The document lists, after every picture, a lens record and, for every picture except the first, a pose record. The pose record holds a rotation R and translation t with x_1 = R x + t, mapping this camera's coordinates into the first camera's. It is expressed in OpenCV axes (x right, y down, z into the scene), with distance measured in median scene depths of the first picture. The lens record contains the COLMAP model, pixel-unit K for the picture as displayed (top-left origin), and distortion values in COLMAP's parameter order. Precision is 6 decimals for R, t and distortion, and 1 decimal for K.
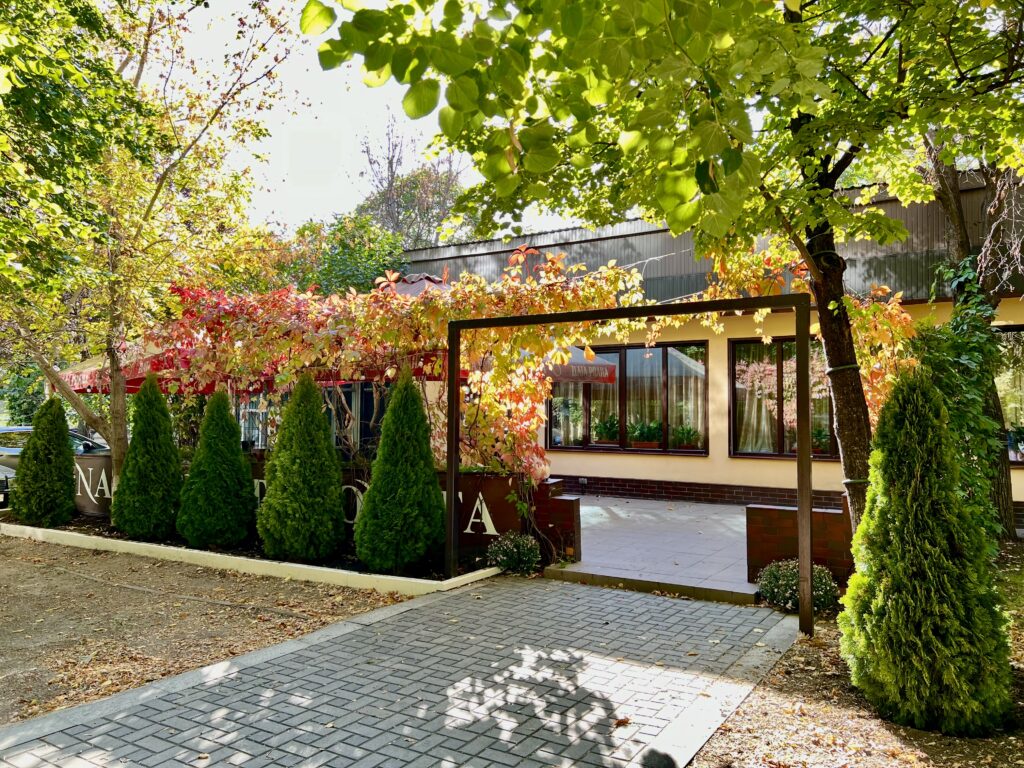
lens RADIAL K [[774.0, 0, 512.0], [0, 774.0, 384.0], [0, 0, 1]] dist [0.039579, -0.039757]
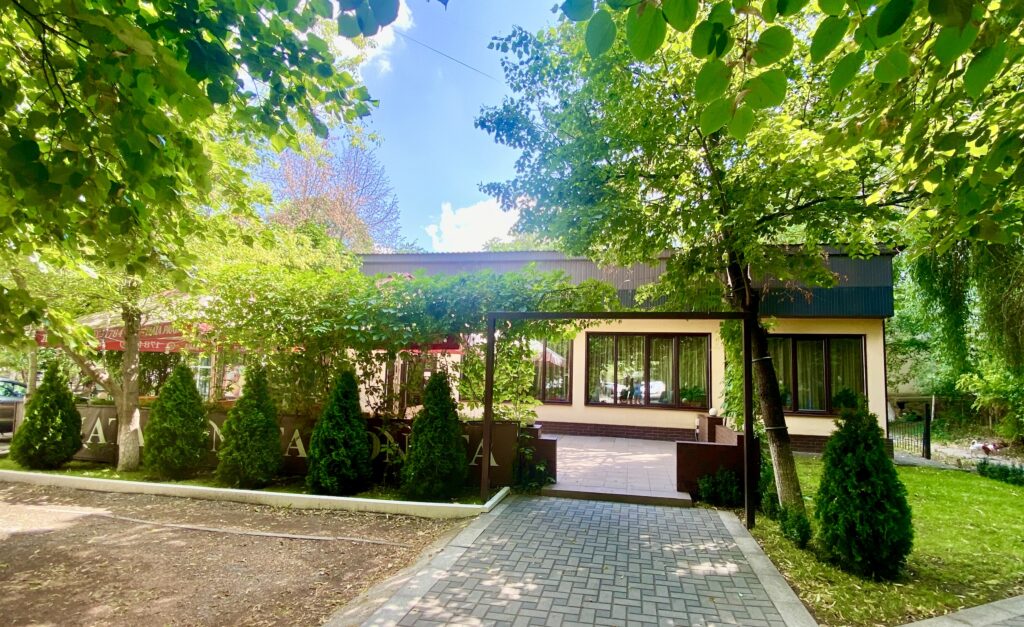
lens RADIAL K [[515.3, 0, 512.0], [0, 515.3, 313.5], [0, 0, 1]] dist [0.000534, 0.000077]
pose [[0.933973, 0.059764, 0.352309, -0.354175], [-0.034645, 0.996415, -0.077182, -0.009156], [-0.355659, 0.059880, 0.932696, 0.111171]]
